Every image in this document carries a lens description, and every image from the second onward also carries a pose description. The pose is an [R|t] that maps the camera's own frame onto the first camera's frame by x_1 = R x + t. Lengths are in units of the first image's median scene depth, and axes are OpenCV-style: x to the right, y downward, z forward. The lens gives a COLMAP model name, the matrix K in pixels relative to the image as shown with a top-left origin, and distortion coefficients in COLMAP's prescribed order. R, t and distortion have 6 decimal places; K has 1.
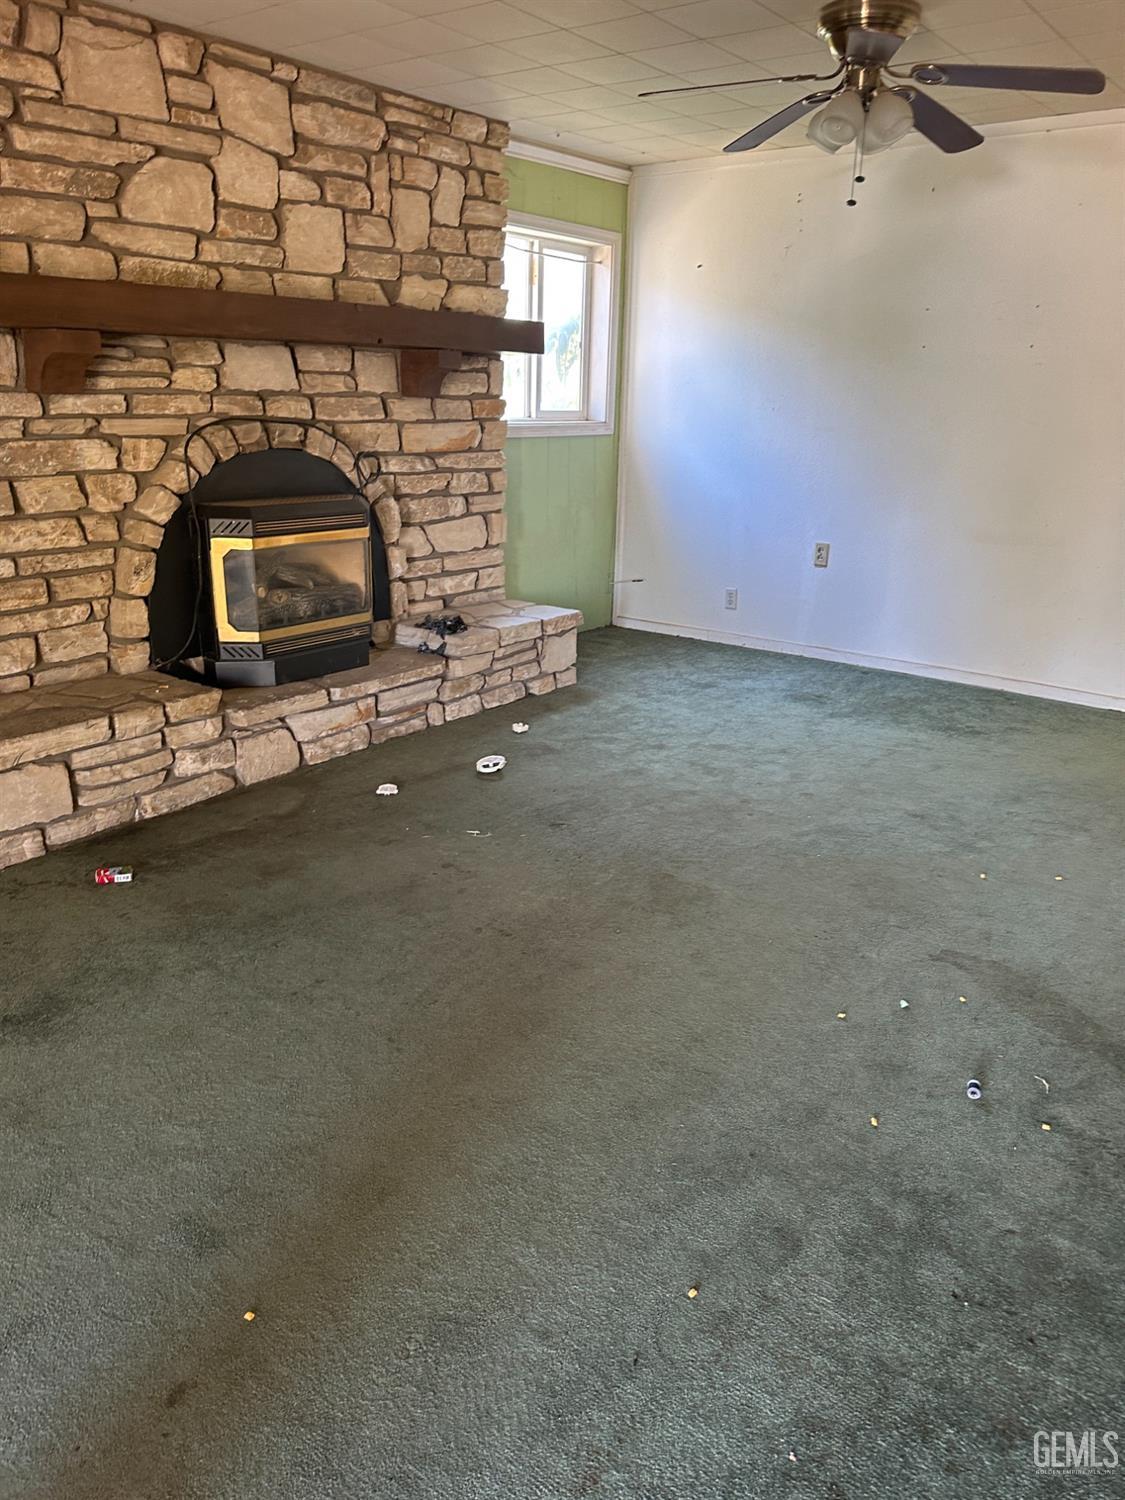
lens RADIAL K [[1060.6, 0, 565.2], [0, 1060.6, 739.1], [0, 0, 1]] dist [0.058796, -0.061298]
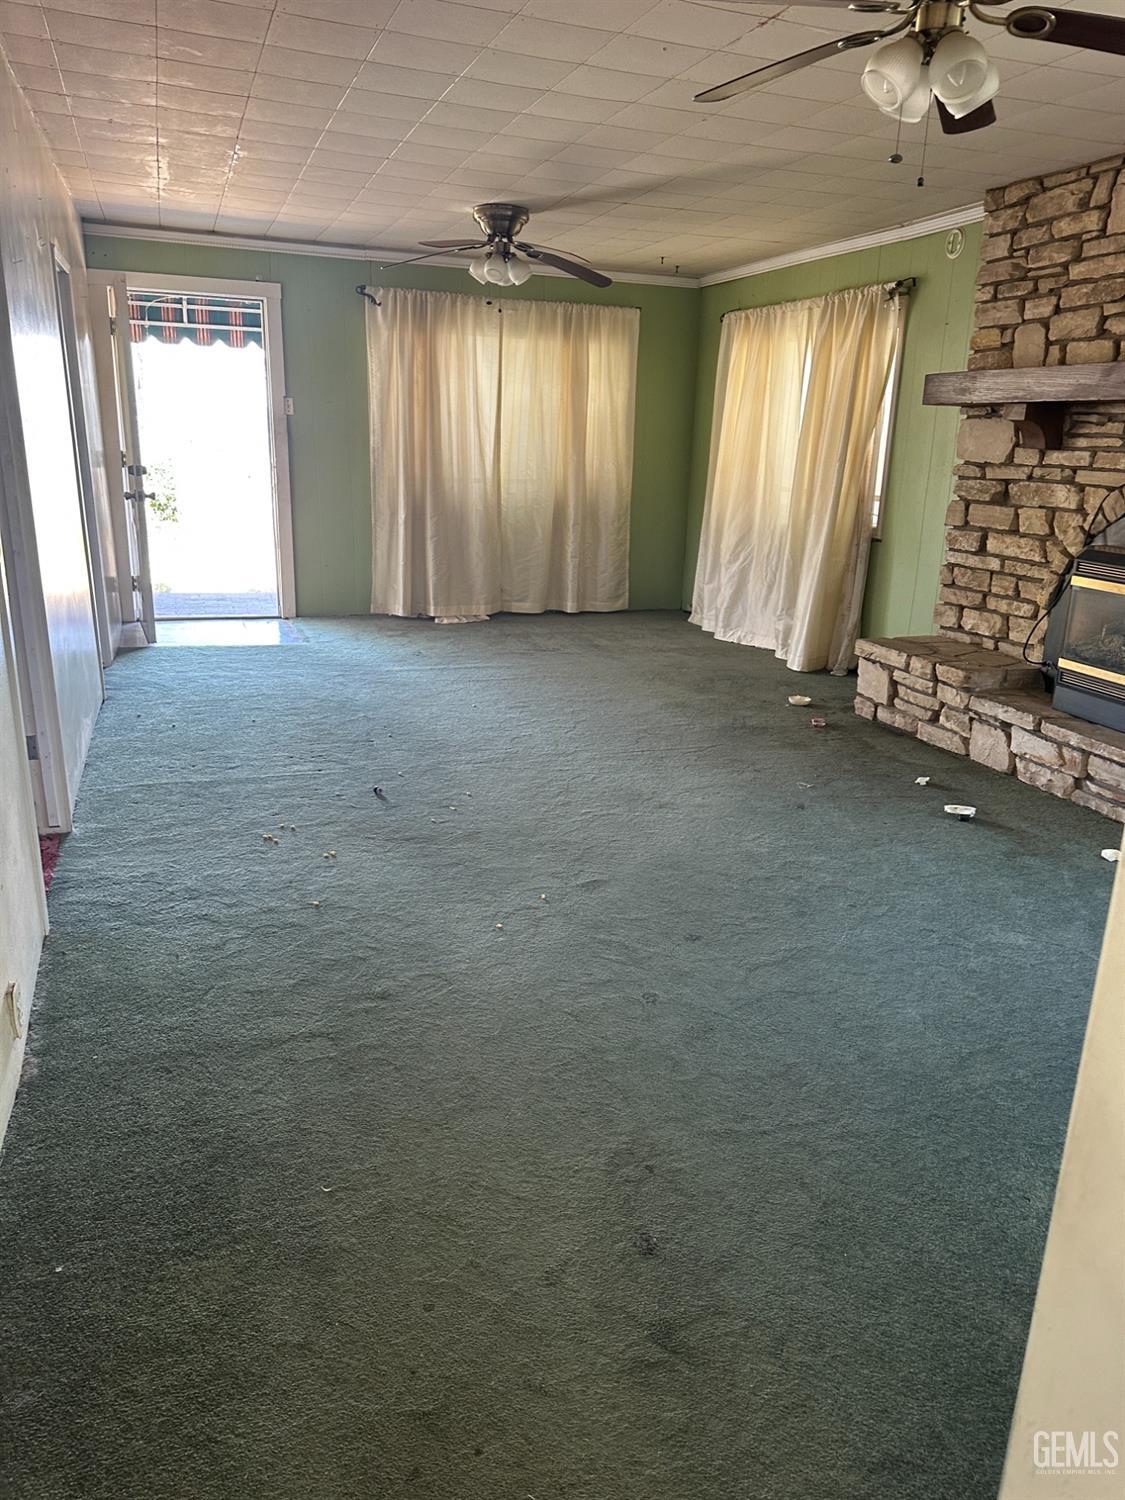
lens RADIAL K [[1060.6, 0, 567.2], [0, 1060.6, 757.7], [0, 0, 1]] dist [0.058796, -0.061298]
pose [[-0.519251, 0.224447, -0.824622, 1.040763], [-0.307568, 0.851167, 0.425343, -0.367421], [0.797358, 0.474487, -0.372936, 1.166371]]
